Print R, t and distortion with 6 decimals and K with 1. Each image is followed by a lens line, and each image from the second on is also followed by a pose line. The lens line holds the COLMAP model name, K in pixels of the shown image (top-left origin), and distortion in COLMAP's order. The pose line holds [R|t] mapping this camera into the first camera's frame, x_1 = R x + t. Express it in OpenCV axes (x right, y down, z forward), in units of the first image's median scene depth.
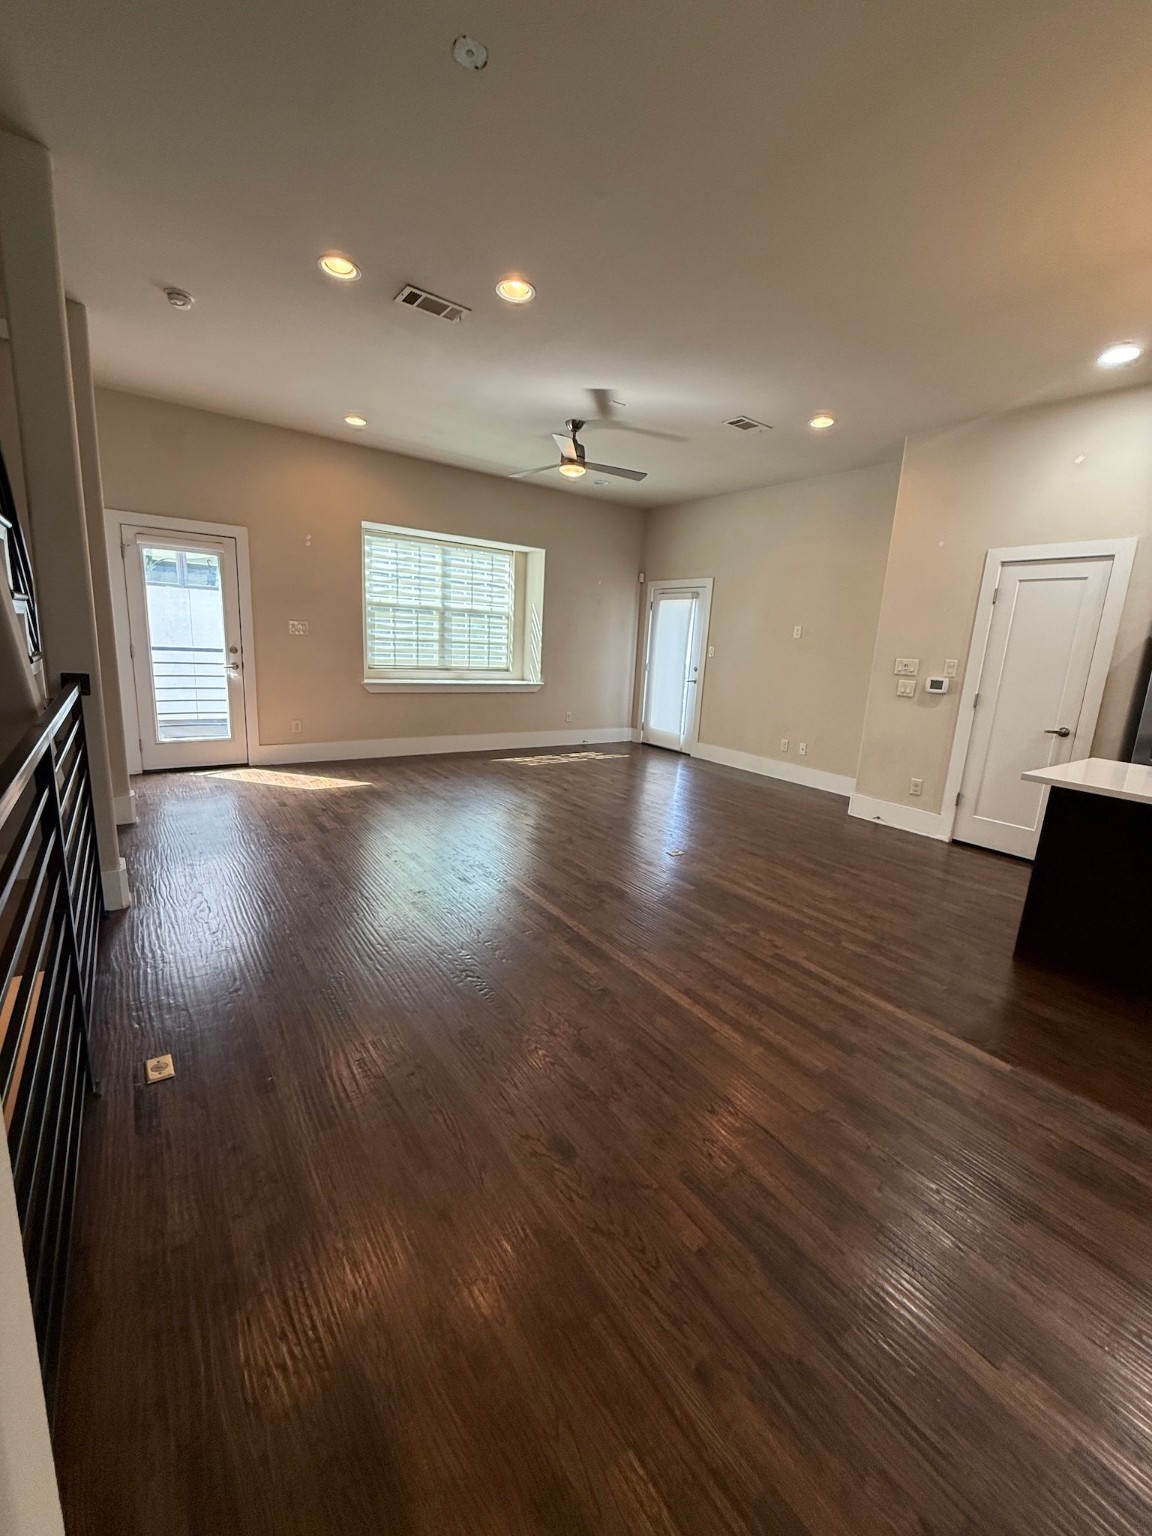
lens RADIAL K [[615.1, 0, 569.7], [0, 615.1, 767.9], [0, 0, 1]] dist [-0.001676, 0.000302]
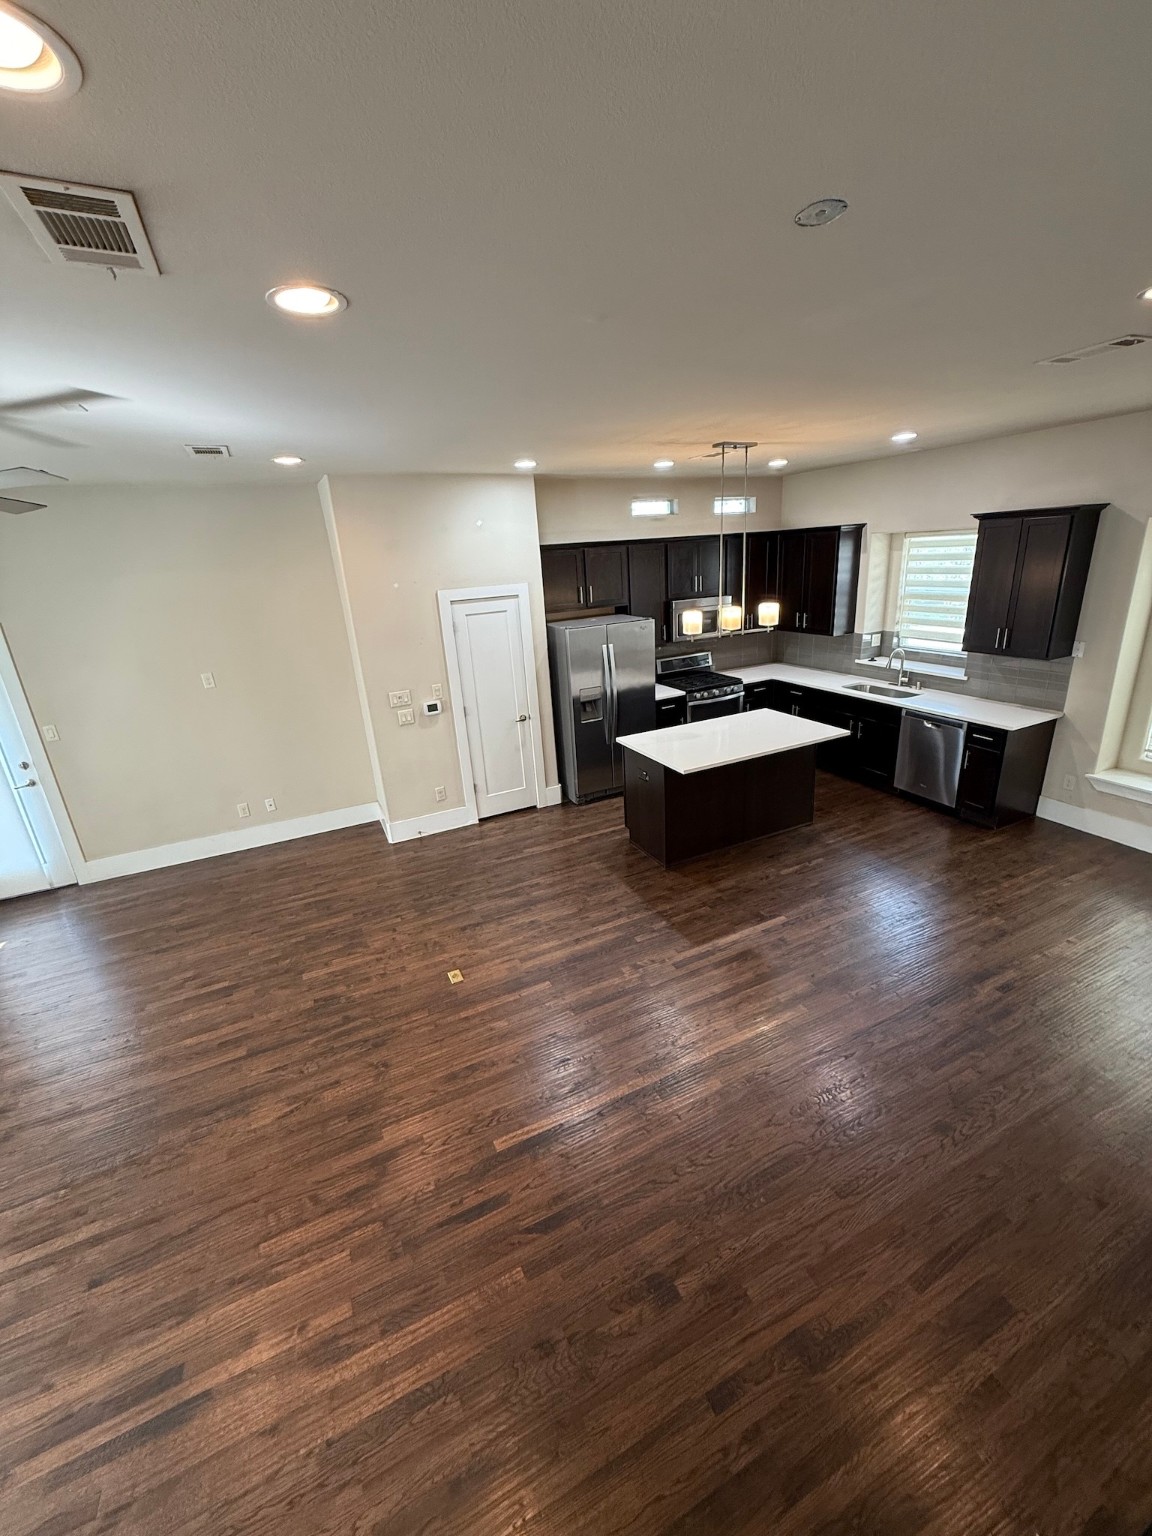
lens RADIAL K [[615.1, 0, 576.8], [0, 615.1, 765.9], [0, 0, 1]] dist [-0.001676, 0.000302]
pose [[0.166131, -0.387020, 0.906982, -0.481000], [0.269047, 0.902657, 0.335893, -0.383050], [-0.948691, 0.188219, 0.254086, 0.518881]]
